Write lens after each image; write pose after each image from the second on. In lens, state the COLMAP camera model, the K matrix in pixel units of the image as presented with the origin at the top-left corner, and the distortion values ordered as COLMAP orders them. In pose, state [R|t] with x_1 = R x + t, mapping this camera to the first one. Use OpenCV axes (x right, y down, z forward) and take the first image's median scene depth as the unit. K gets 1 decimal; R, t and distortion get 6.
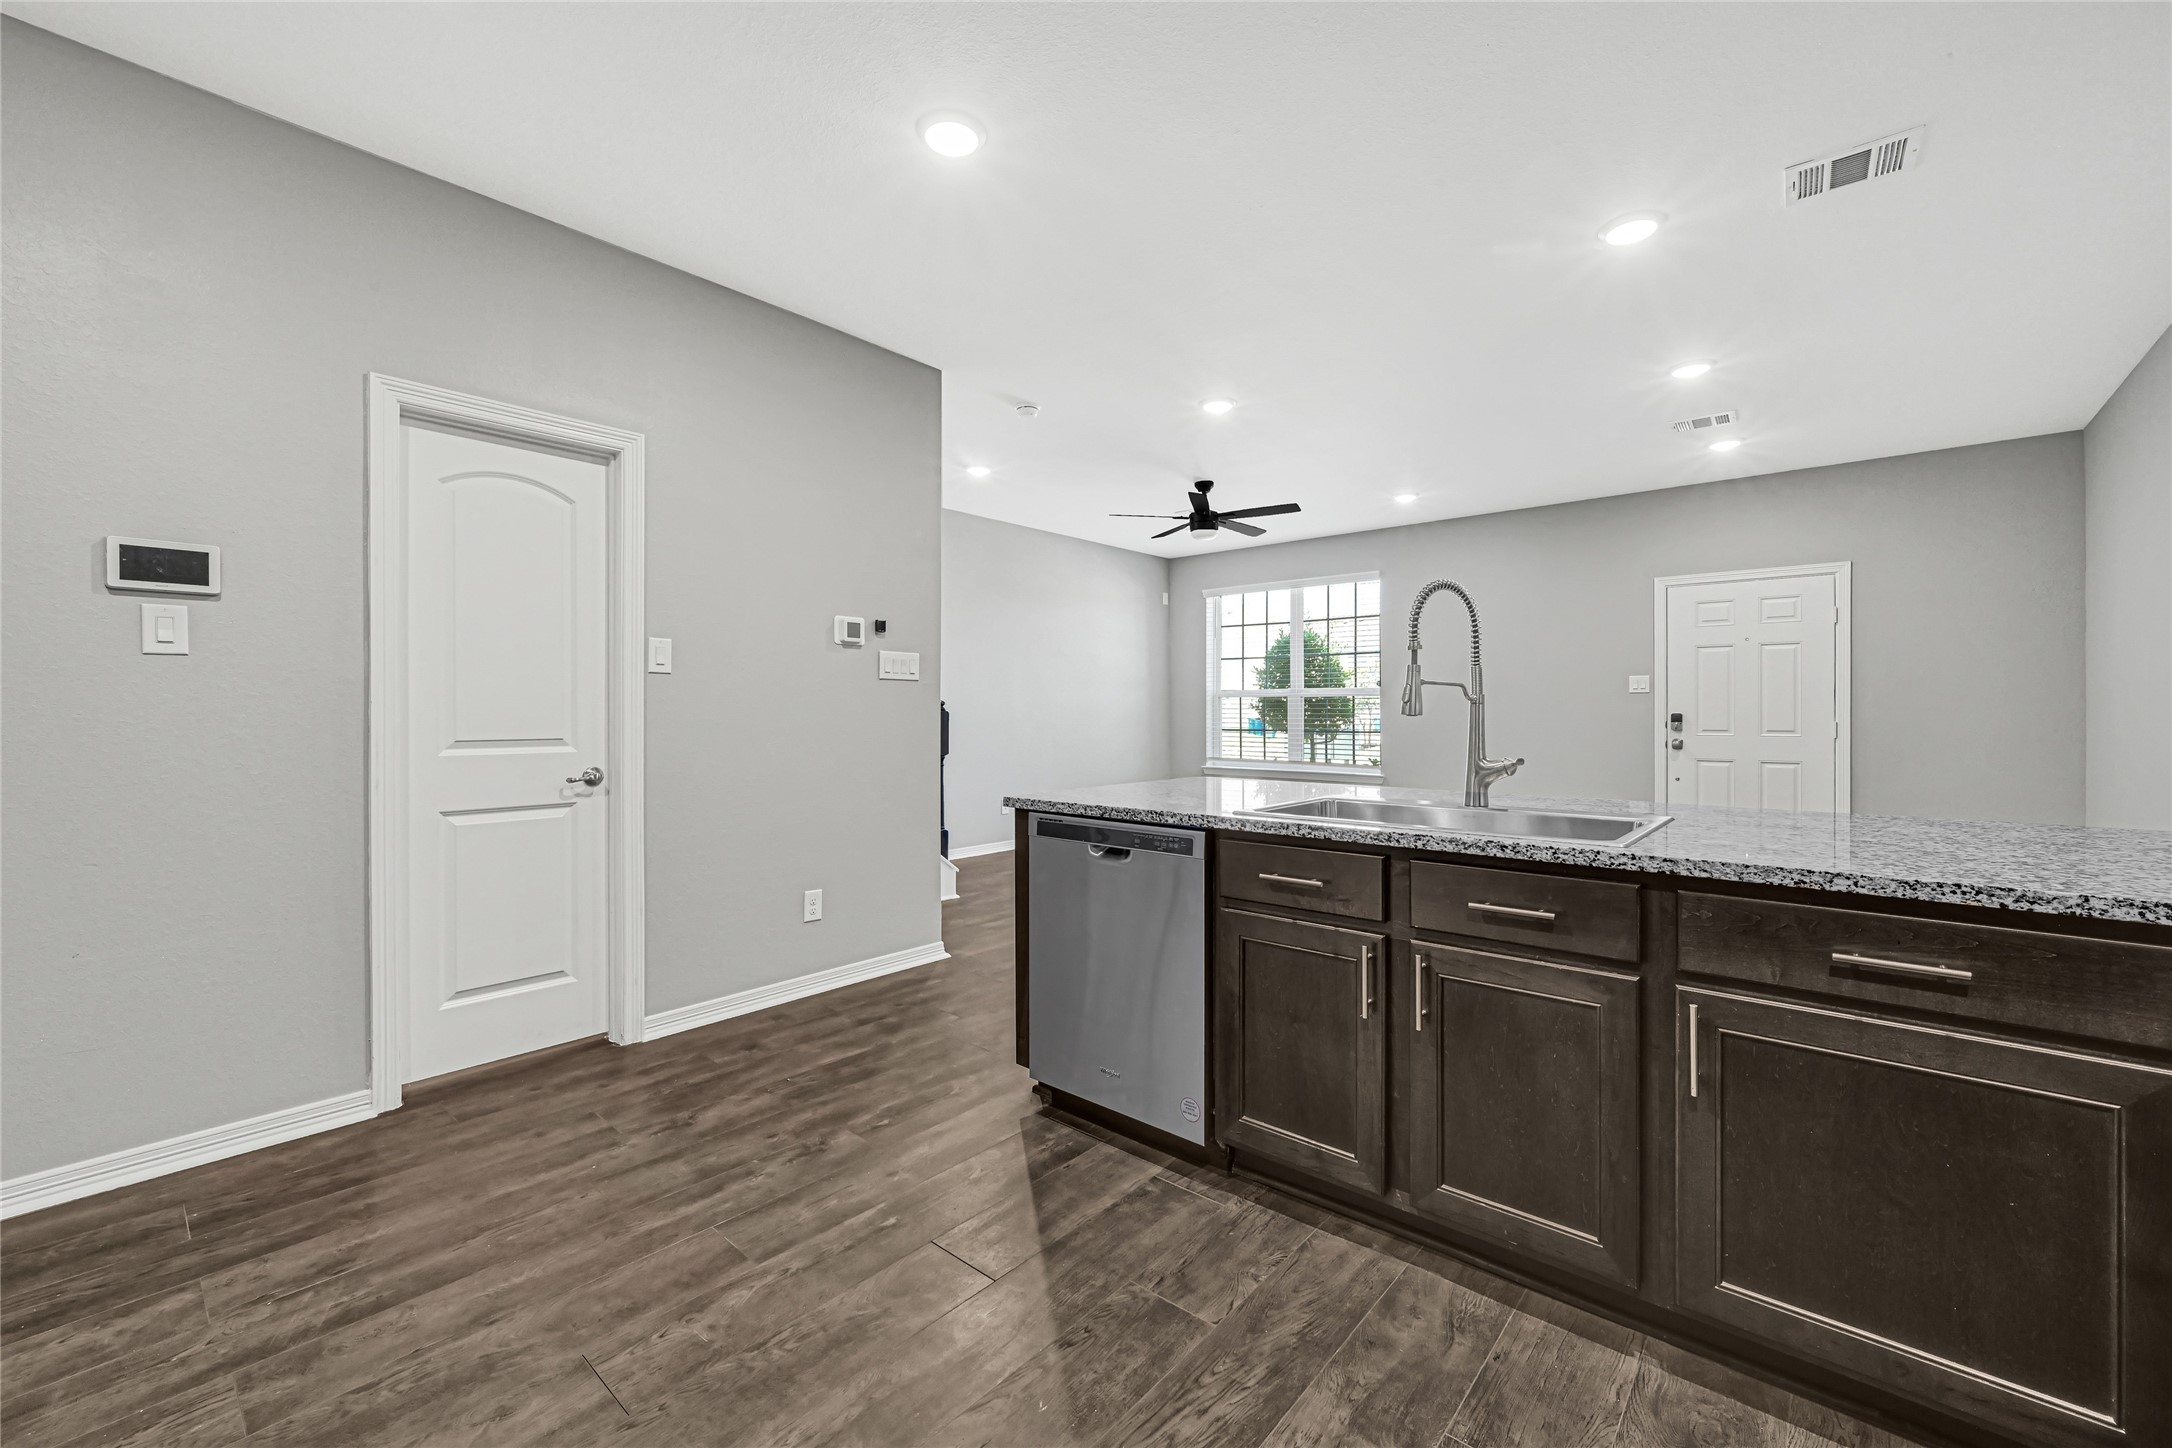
lens RADIAL K [[881.3, 0, 1095.6], [0, 881.3, 717.5], [0, 0, 1]] dist [0.000322, 0.000238]
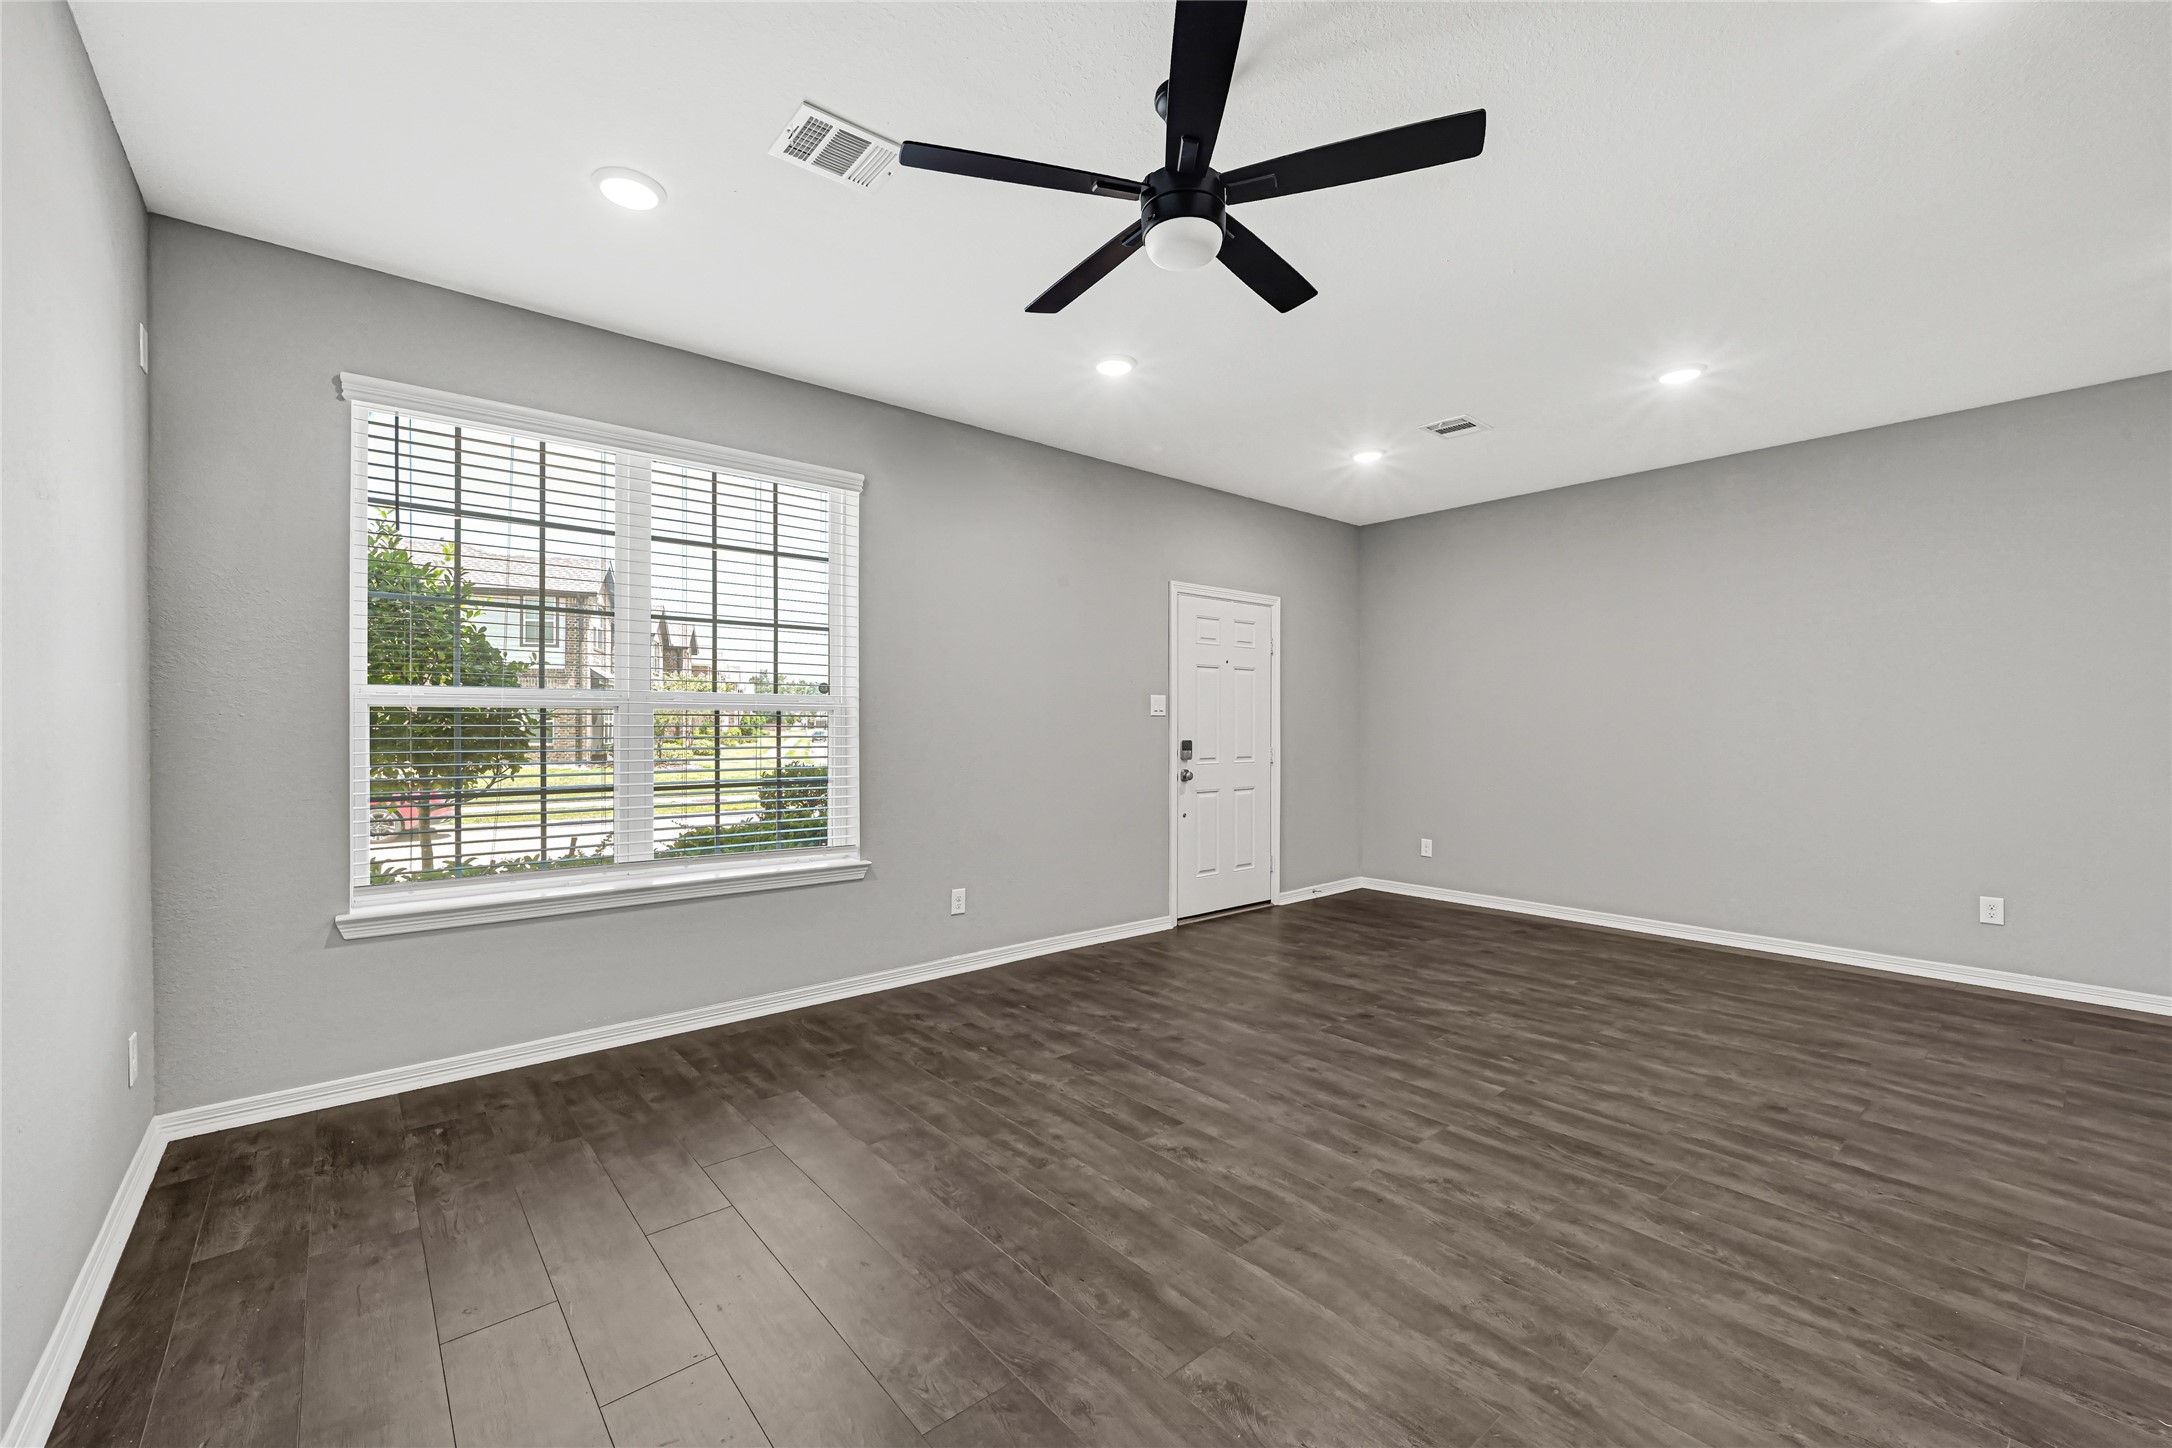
lens RADIAL K [[881.3, 0, 1087.6], [0, 881.3, 728.6], [0, 0, 1]] dist [0.000322, 0.000238]
pose [[0.158419, -0.002530, 0.987369, -0.573783], [0.003460, 0.999992, 0.002008, -0.048696], [-0.987366, 0.003098, 0.158427, 2.515997]]
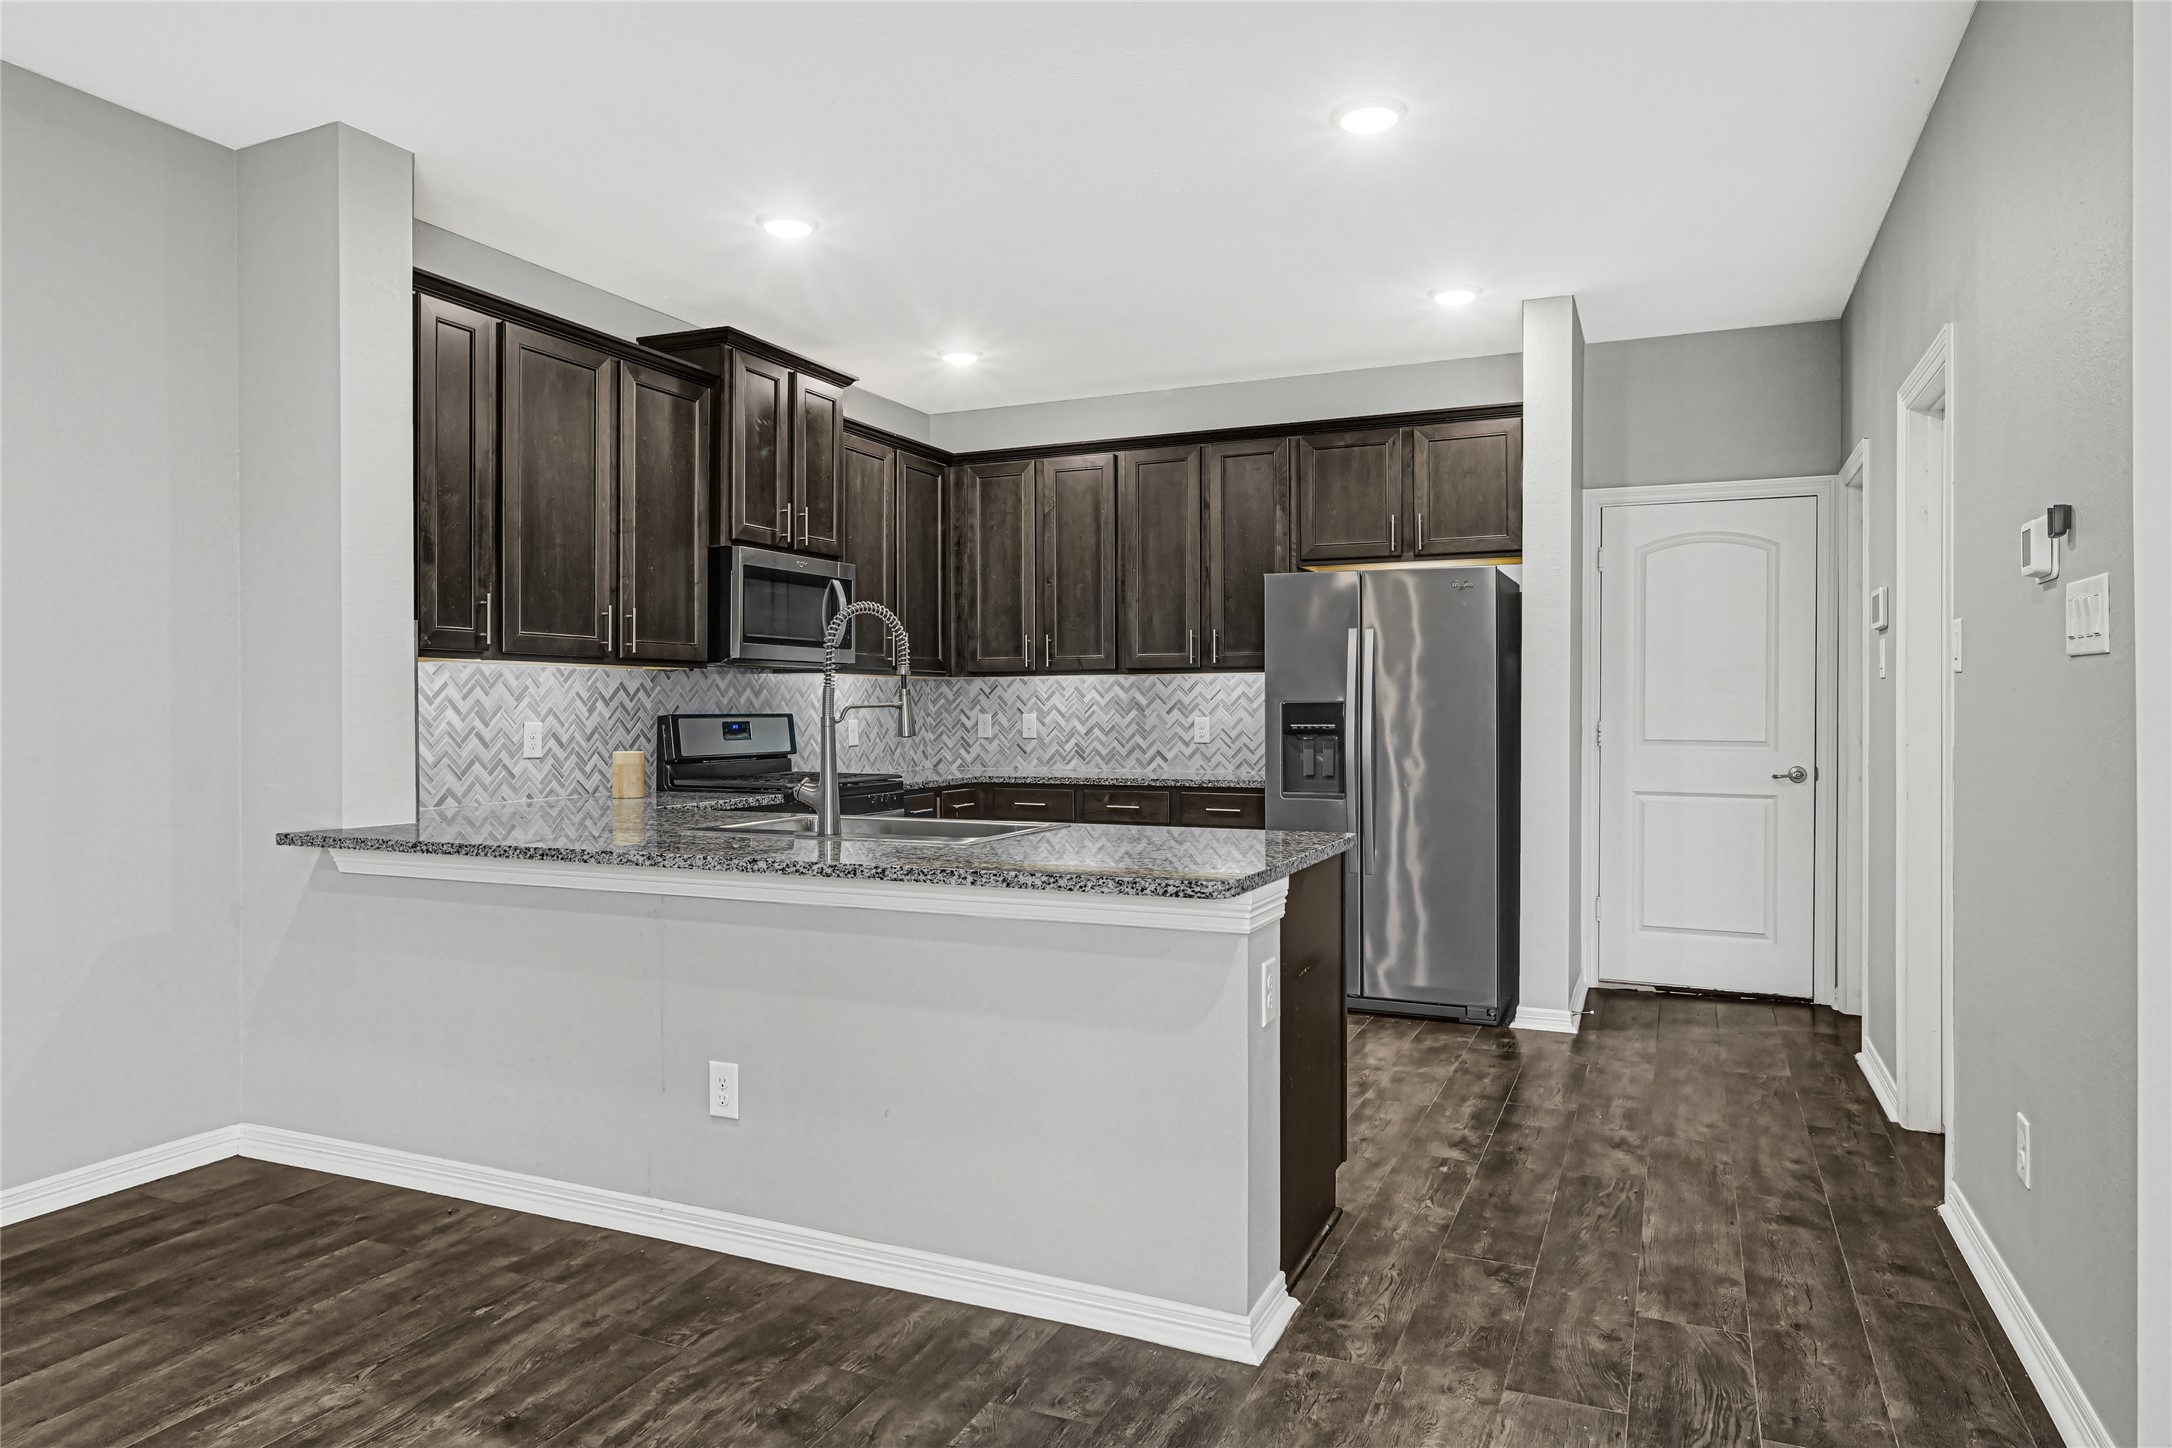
lens RADIAL K [[1334.7, 0, 1089.9], [0, 1334.7, 706.5], [0, 0, 1]] dist [0.000421, -0.002836]
pose [[-0.957949, 0.004850, -0.286897, 0.543561], [0.003118, 0.999974, 0.006493, -0.043994], [0.286921, 0.005326, -0.957940, 2.326020]]
